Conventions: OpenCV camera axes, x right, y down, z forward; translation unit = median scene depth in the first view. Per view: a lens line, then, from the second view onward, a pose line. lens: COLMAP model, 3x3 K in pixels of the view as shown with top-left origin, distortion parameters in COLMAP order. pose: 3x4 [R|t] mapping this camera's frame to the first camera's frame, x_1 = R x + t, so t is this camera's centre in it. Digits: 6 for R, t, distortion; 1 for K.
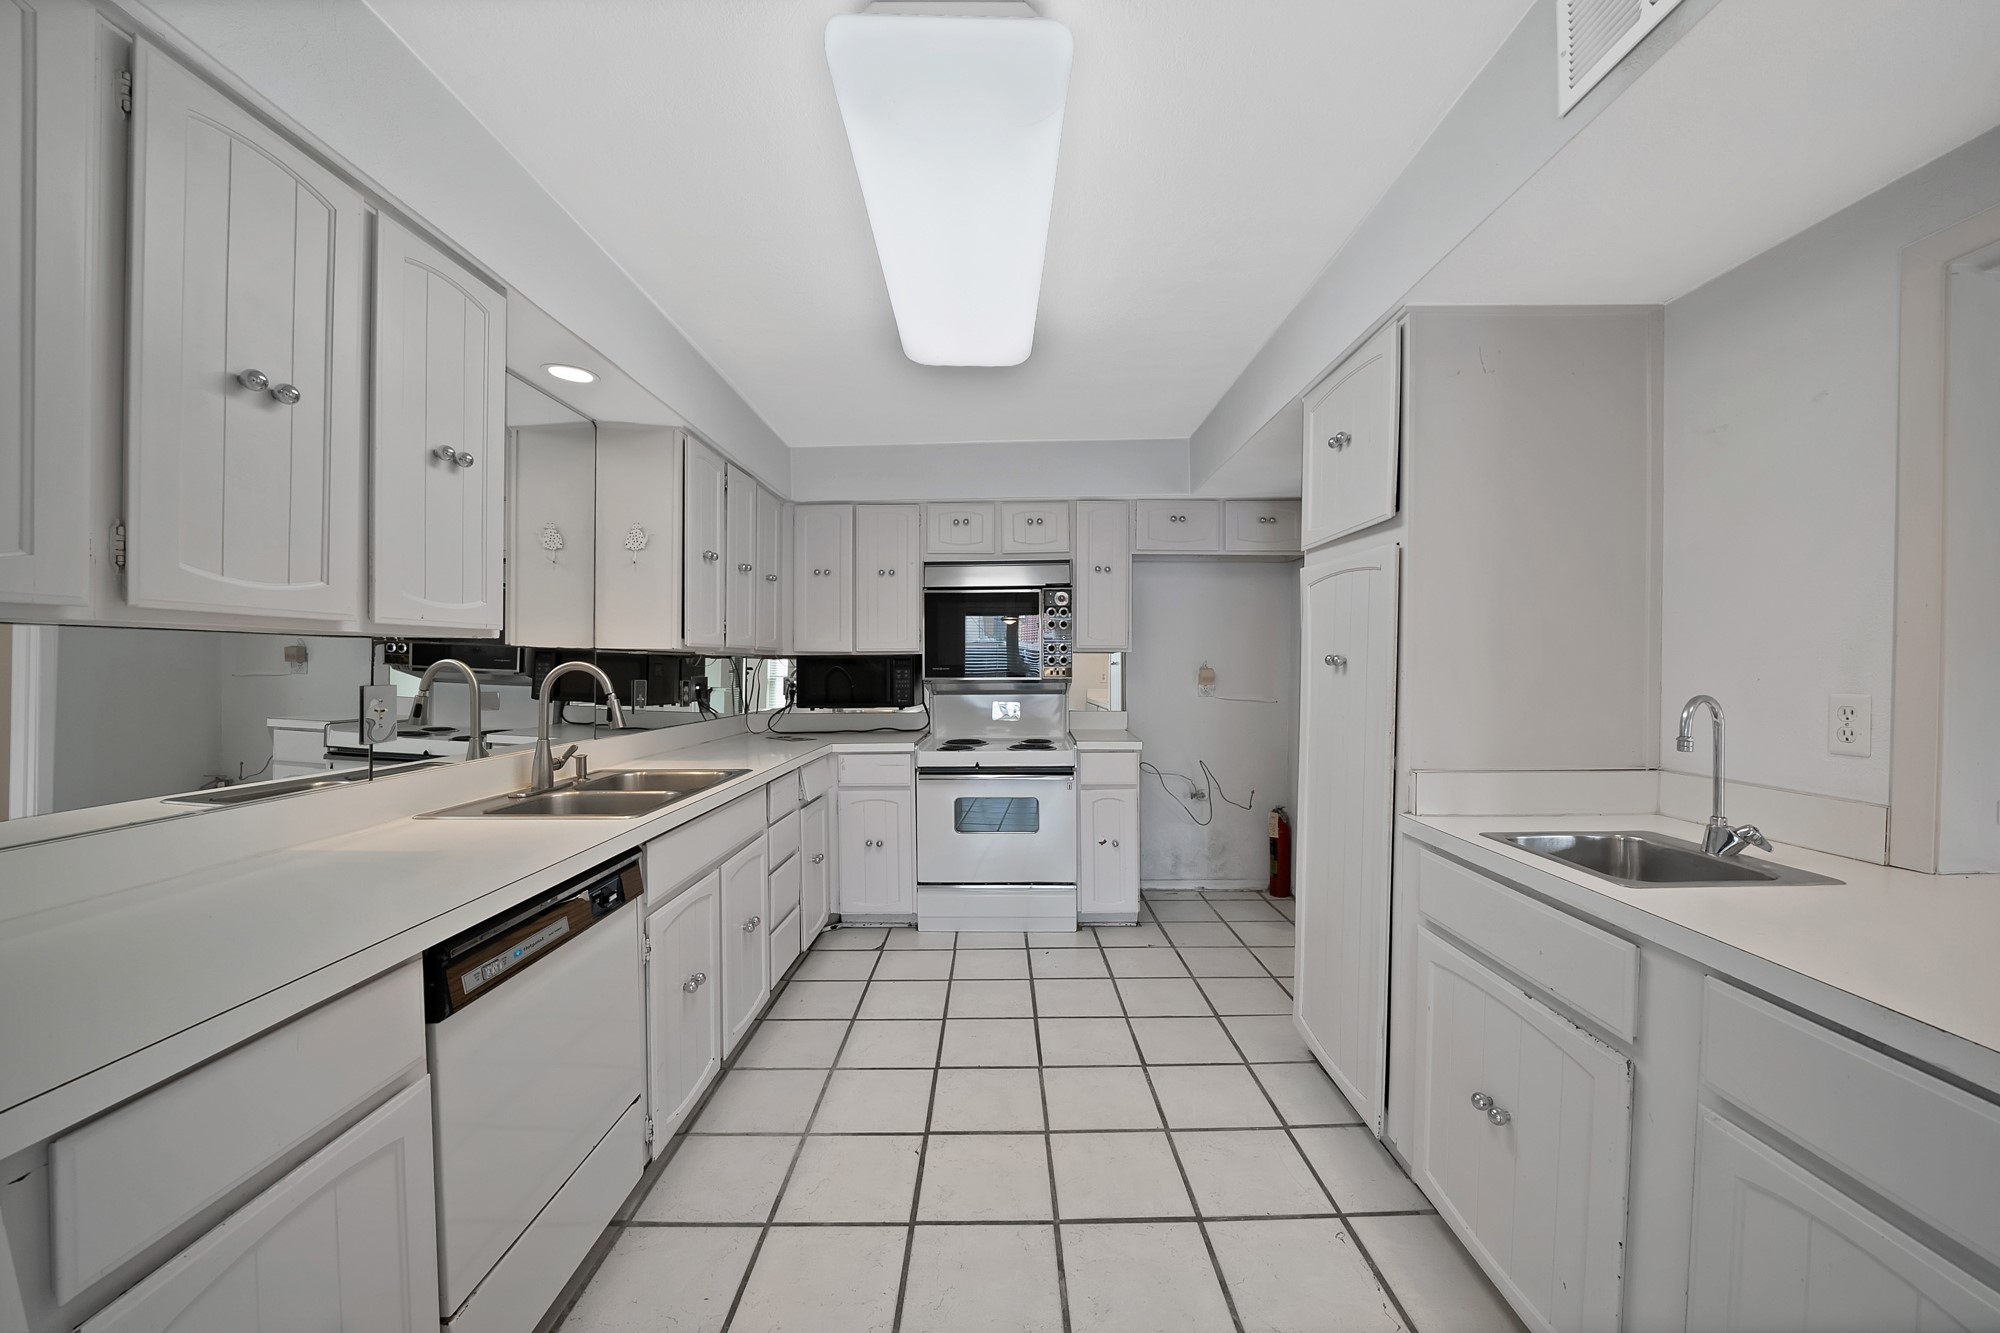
lens RADIAL K [[722.3, 0, 1031.1], [0, 722.3, 663.3], [0, 0, 1]] dist [-0.016806, 0.001010]
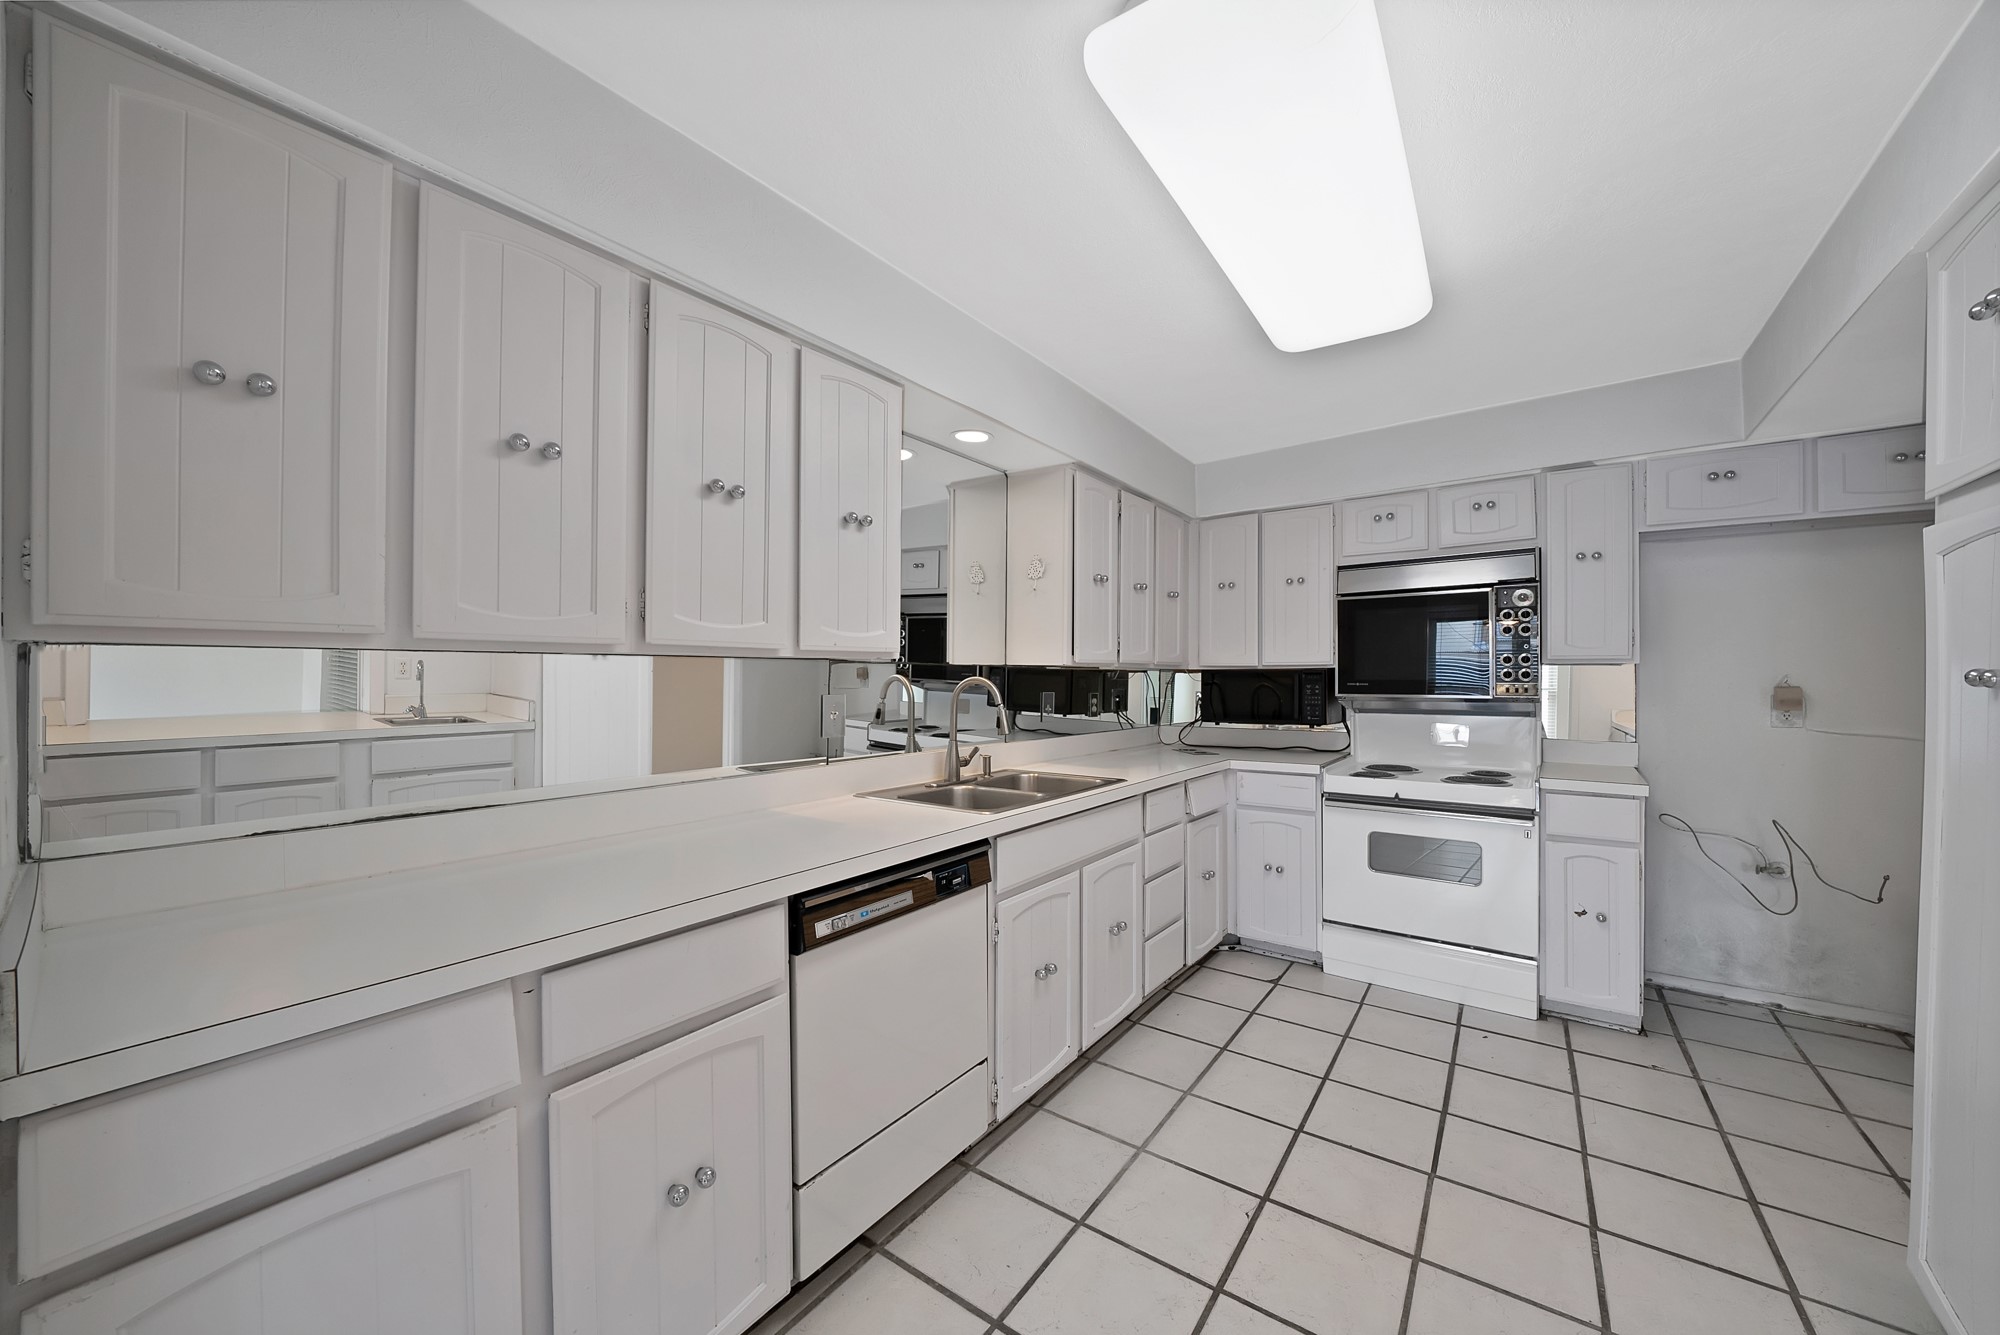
lens RADIAL K [[722.3, 0, 1041.7], [0, 722.3, 666.9], [0, 0, 1]] dist [-0.016806, 0.001010]
pose [[0.810913, -0.004378, -0.585151, 0.113485], [-0.002405, 0.999939, -0.010815, -0.004234], [0.585162, 0.010177, 0.810852, 0.068853]]
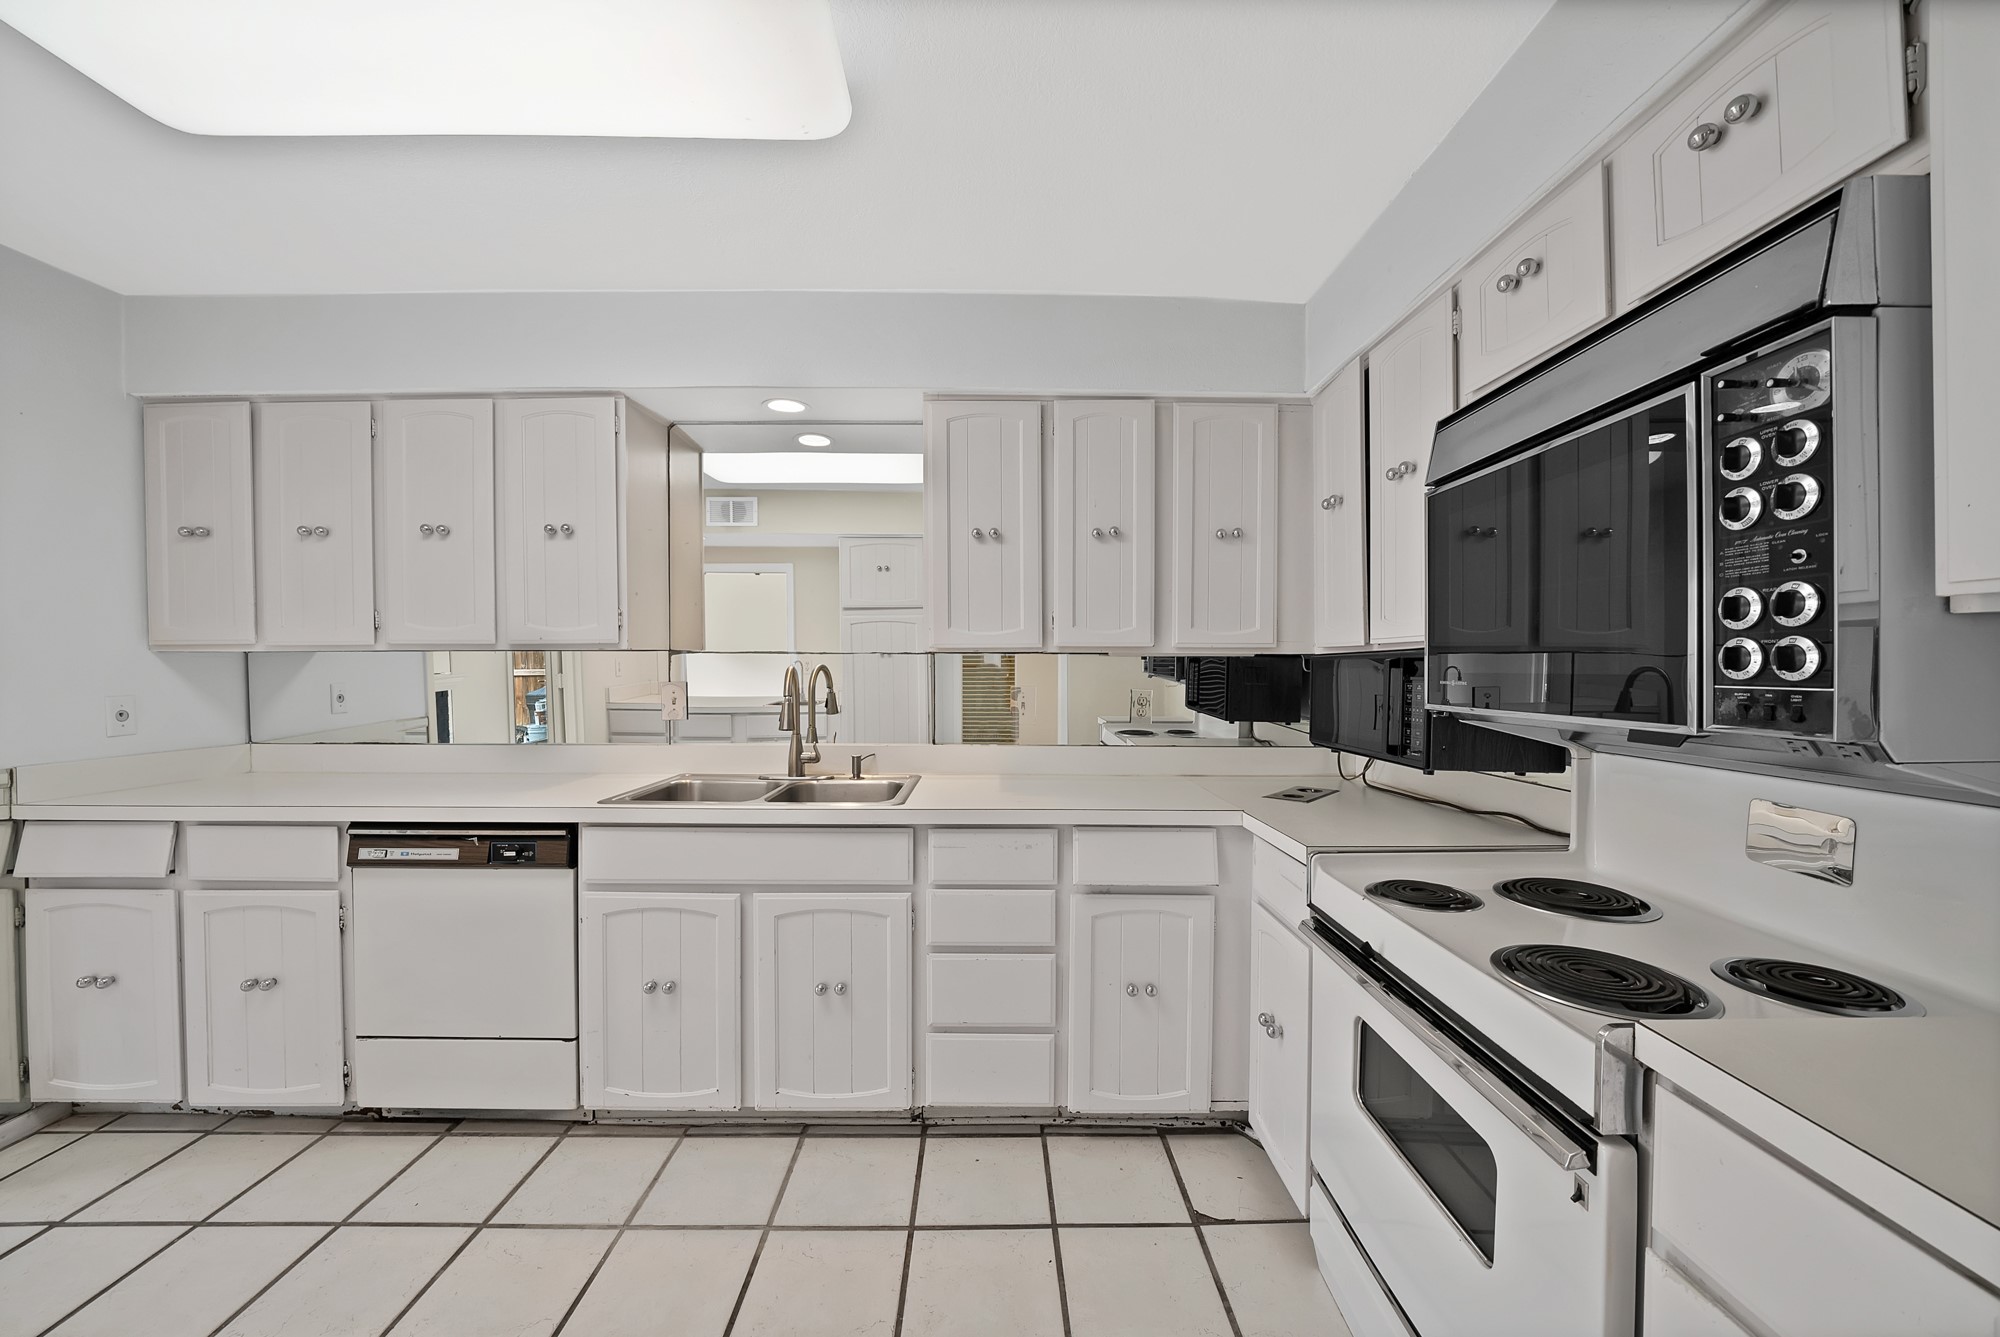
lens RADIAL K [[722.3, 0, 979.7], [0, 722.3, 672.0], [0, 0, 1]] dist [-0.016806, 0.001010]
pose [[-0.014081, 0.006087, -0.999882, 0.350792], [-0.003092, 0.999976, 0.006131, -0.001904], [0.999896, 0.003178, -0.014062, 0.976587]]
